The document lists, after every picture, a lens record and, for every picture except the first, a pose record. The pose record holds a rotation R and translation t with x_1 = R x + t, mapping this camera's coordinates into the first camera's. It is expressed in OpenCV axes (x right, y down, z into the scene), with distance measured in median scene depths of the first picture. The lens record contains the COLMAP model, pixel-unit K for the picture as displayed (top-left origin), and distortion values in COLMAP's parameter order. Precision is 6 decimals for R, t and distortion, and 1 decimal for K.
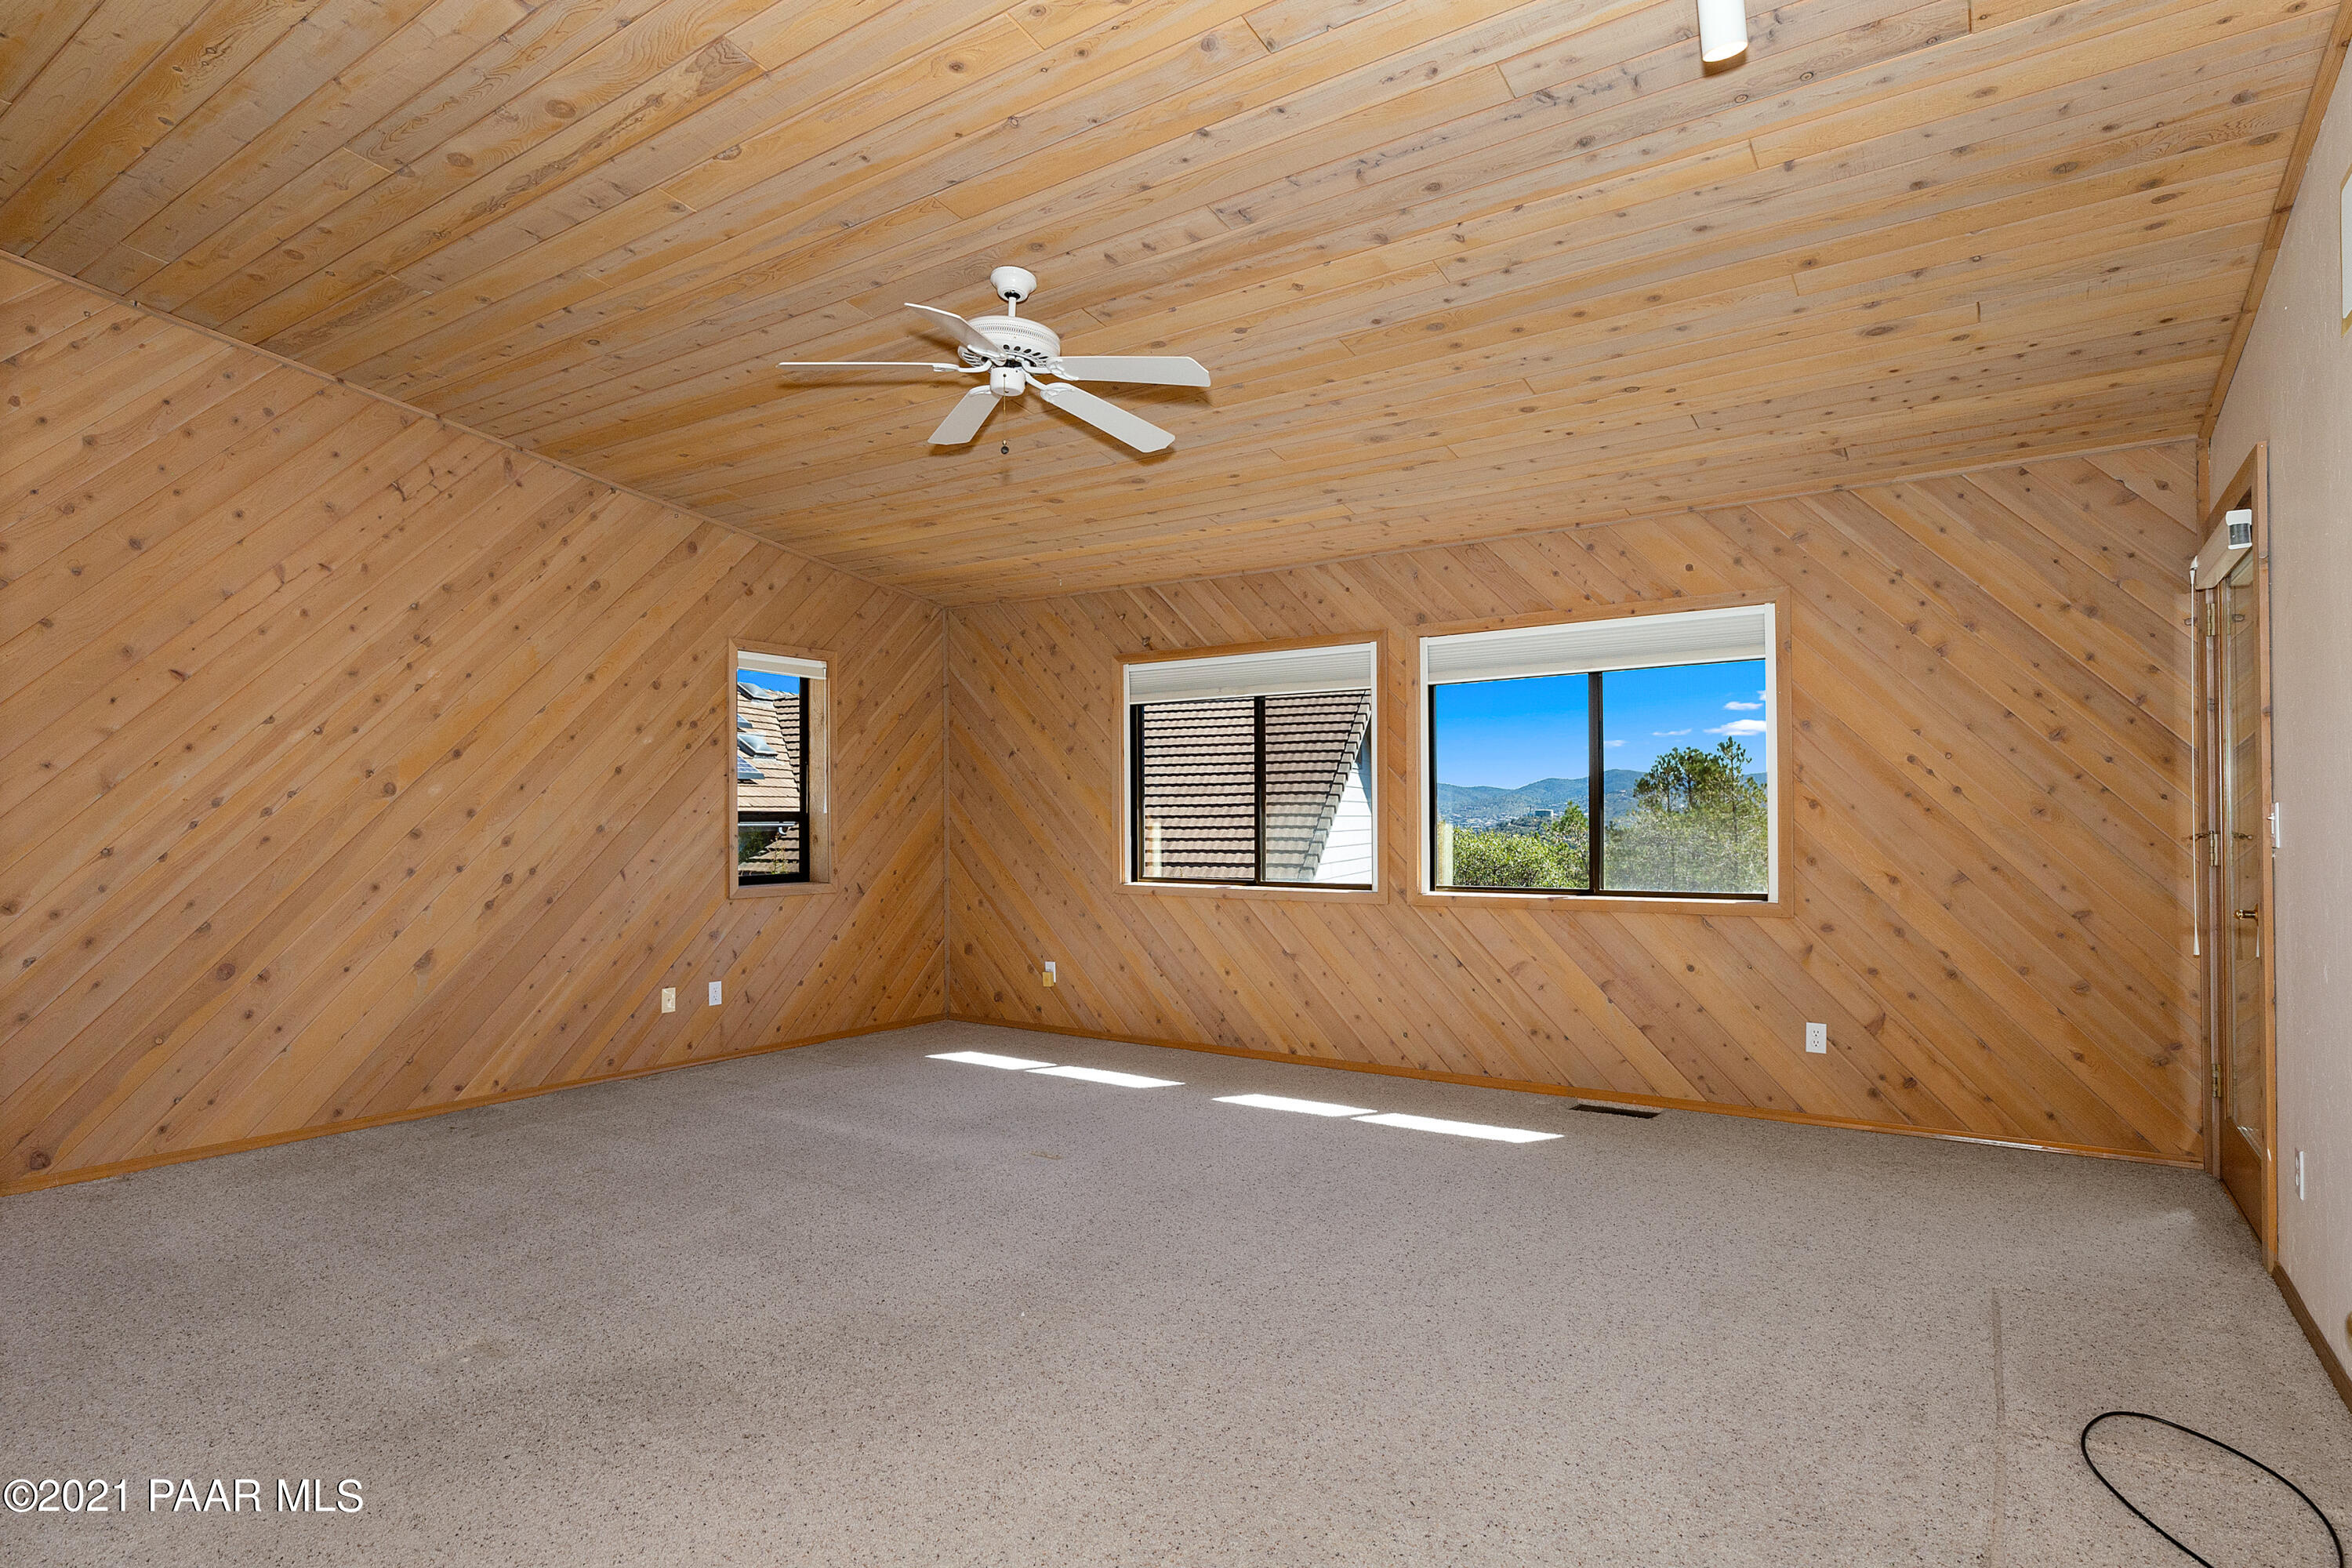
lens RADIAL K [[1198.8, 0, 1134.7], [0, 1198.8, 815.2], [0, 0, 1]] dist [-0.000611, 0.000052]
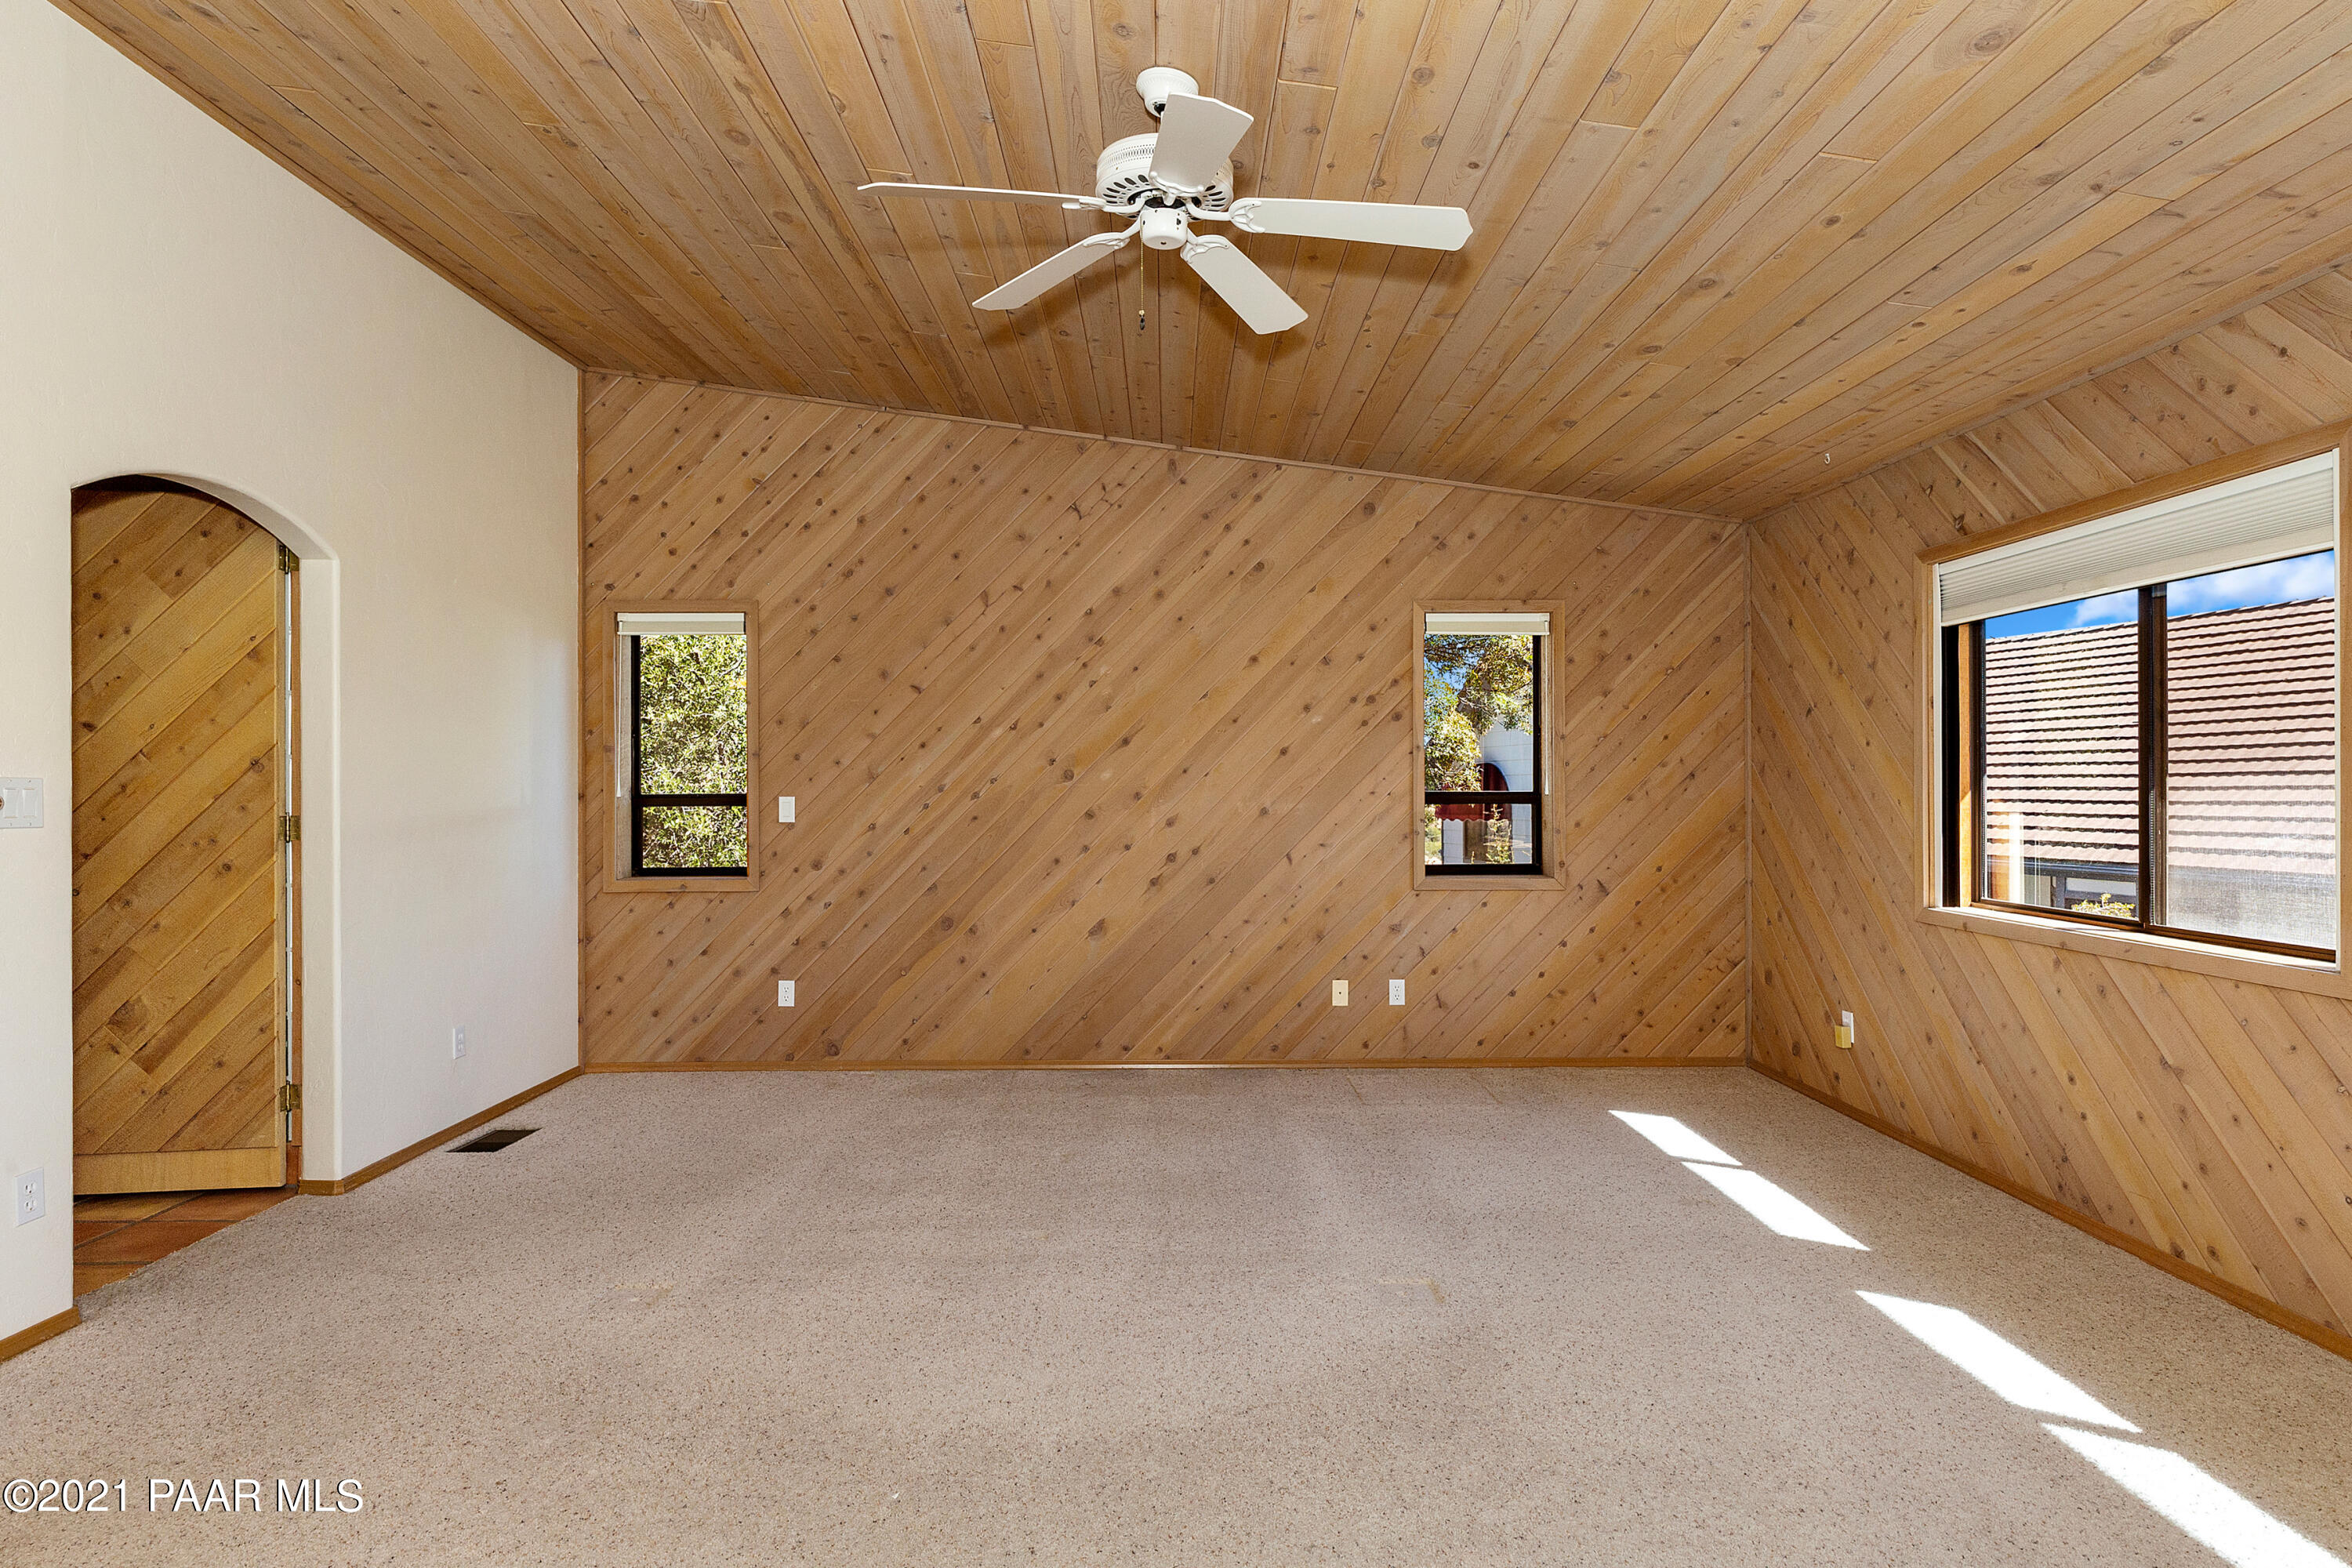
lens RADIAL K [[1198.8, 0, 1213.9], [0, 1198.8, 784.2], [0, 0, 1]] dist [-0.000611, 0.000052]
pose [[0.604548, -0.000567, -0.796568, 0.309710], [0.002697, 0.999995, 0.001335, -0.012178], [0.796564, -0.002955, 0.604547, 0.356233]]
